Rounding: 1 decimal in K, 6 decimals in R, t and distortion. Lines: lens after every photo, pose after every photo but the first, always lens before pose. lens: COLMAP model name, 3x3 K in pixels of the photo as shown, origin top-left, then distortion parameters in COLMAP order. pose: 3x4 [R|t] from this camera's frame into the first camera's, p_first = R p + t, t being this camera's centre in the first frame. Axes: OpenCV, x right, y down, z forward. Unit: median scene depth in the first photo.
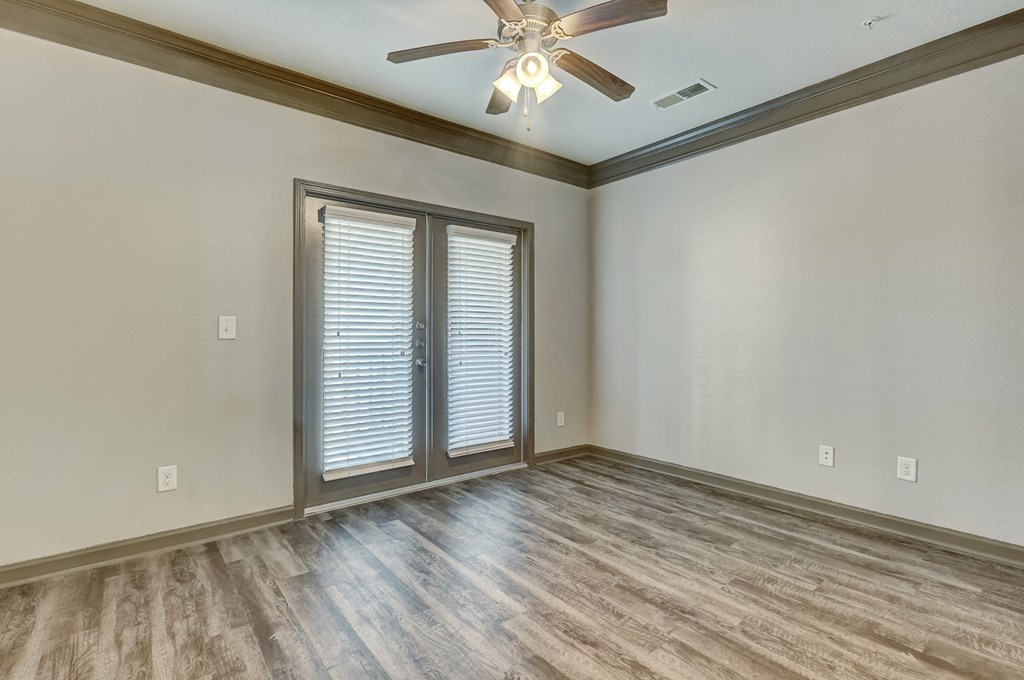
lens RADIAL K [[475.8, 0, 510.9], [0, 475.8, 336.8], [0, 0, 1]] dist [-0.001951, 0.001718]
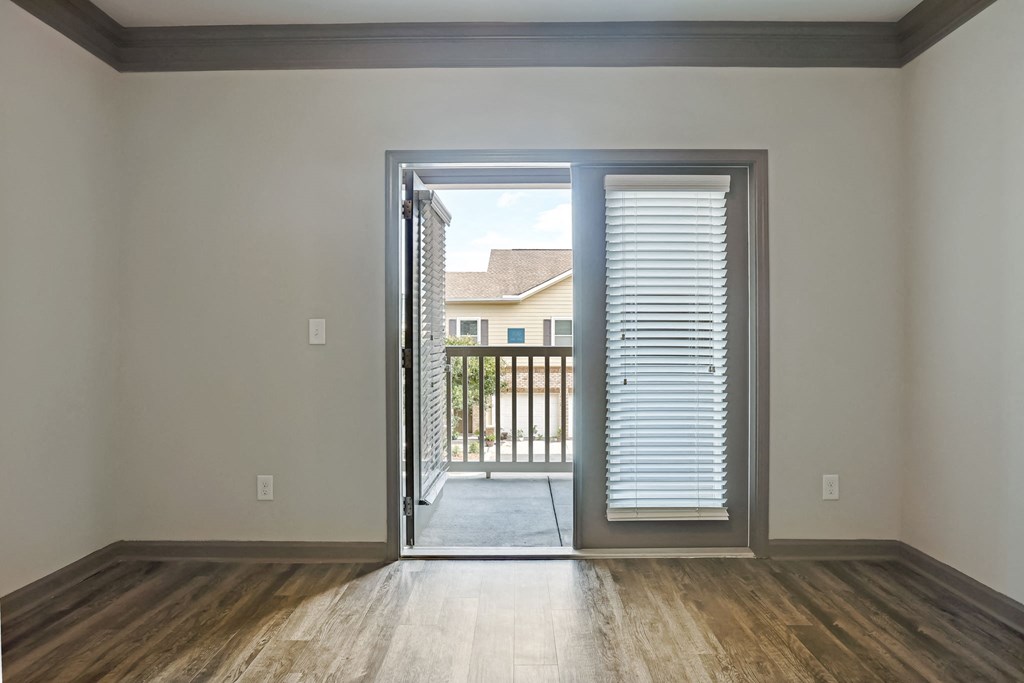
lens RADIAL K [[537.9, 0, 517.1], [0, 537.9, 335.7], [0, 0, 1]] dist [-0.018239, 0.002834]
pose [[0.779564, 0.002673, -0.626317, 0.361477], [0.000014, 0.999991, 0.004285, -0.017477], [0.626323, -0.003349, 0.779557, 0.468020]]
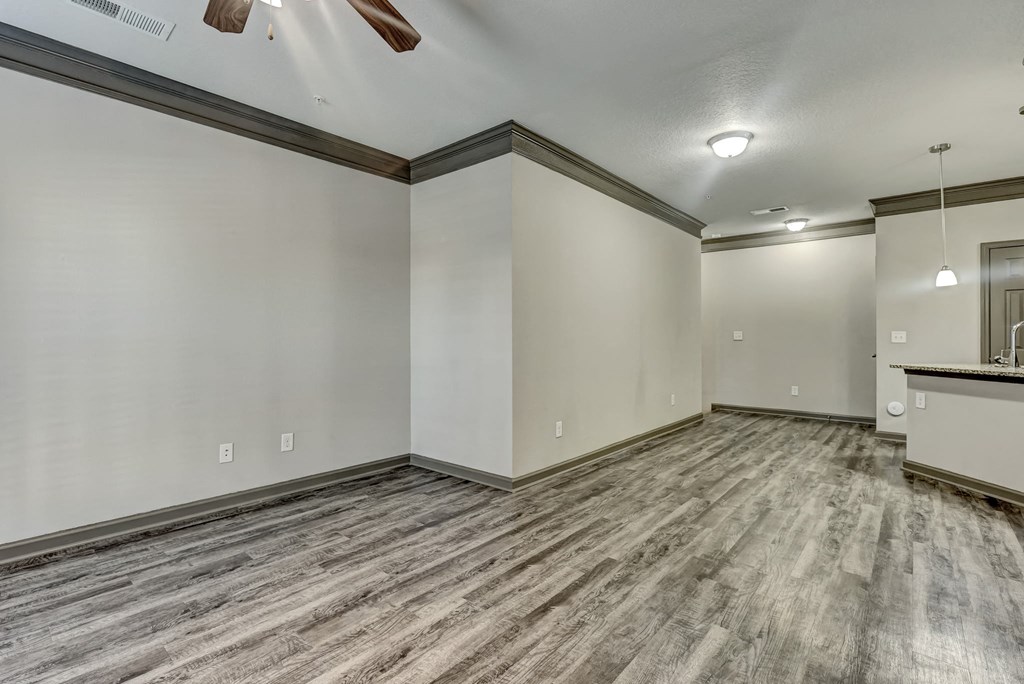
lens RADIAL K [[475.8, 0, 514.0], [0, 475.8, 342.8], [0, 0, 1]] dist [-0.001951, 0.001718]
pose [[-0.177018, -0.010871, 0.984148, -0.580203], [0.002832, 0.999929, 0.011554, -0.007143], [-0.984203, 0.004833, -0.176975, 0.654880]]
